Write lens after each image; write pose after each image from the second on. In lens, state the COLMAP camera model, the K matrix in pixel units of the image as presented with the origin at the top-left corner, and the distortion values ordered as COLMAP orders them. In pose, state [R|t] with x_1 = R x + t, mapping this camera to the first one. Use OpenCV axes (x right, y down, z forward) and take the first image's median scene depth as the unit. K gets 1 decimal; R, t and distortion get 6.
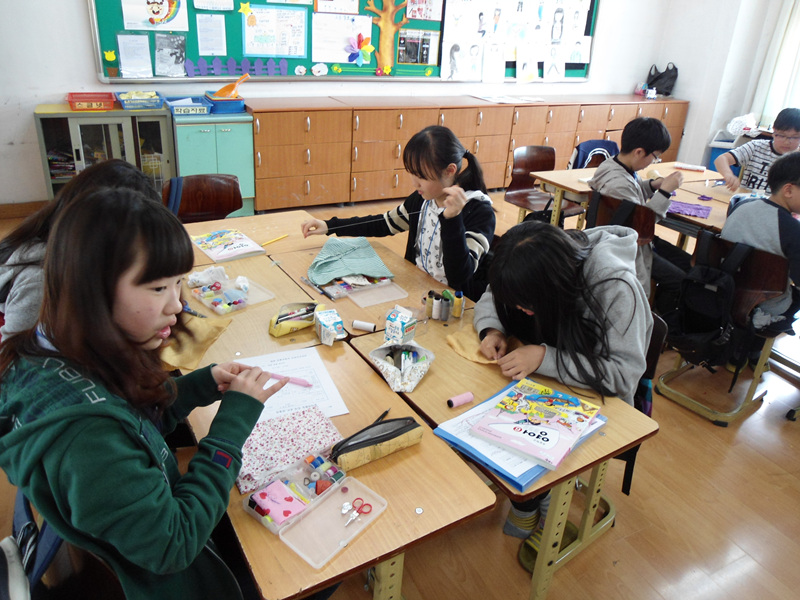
lens RADIAL K [[611.6, 0, 400.0], [0, 611.6, 300.0], [0, 0, 1]] dist [-0.061740, -0.001124]
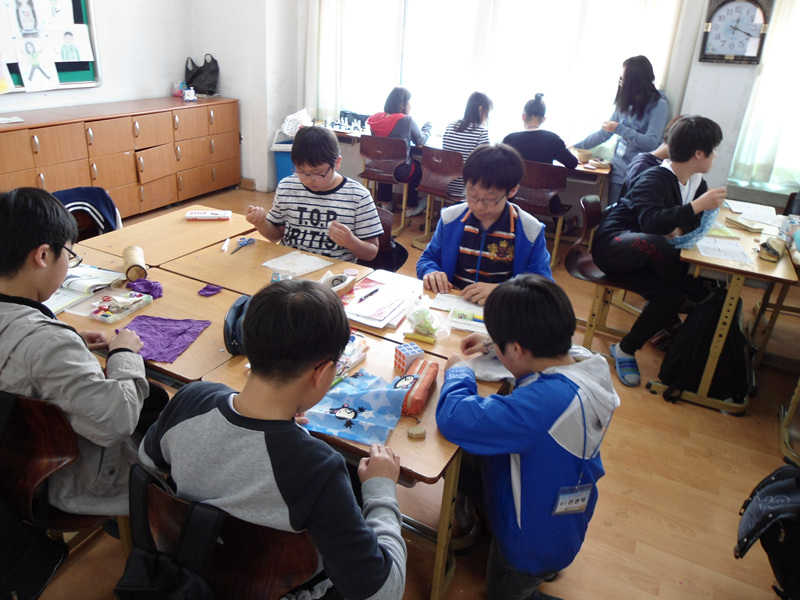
lens RADIAL K [[618.9, 0, 400.0], [0, 618.9, 300.0], [0, 0, 1]] dist [0.002477, 0.001603]
pose [[0.809533, -0.246564, 0.532787, 0.140068], [0.246263, 0.966444, 0.073073, -0.069355], [-0.532926, 0.072050, 0.843089, 0.169983]]
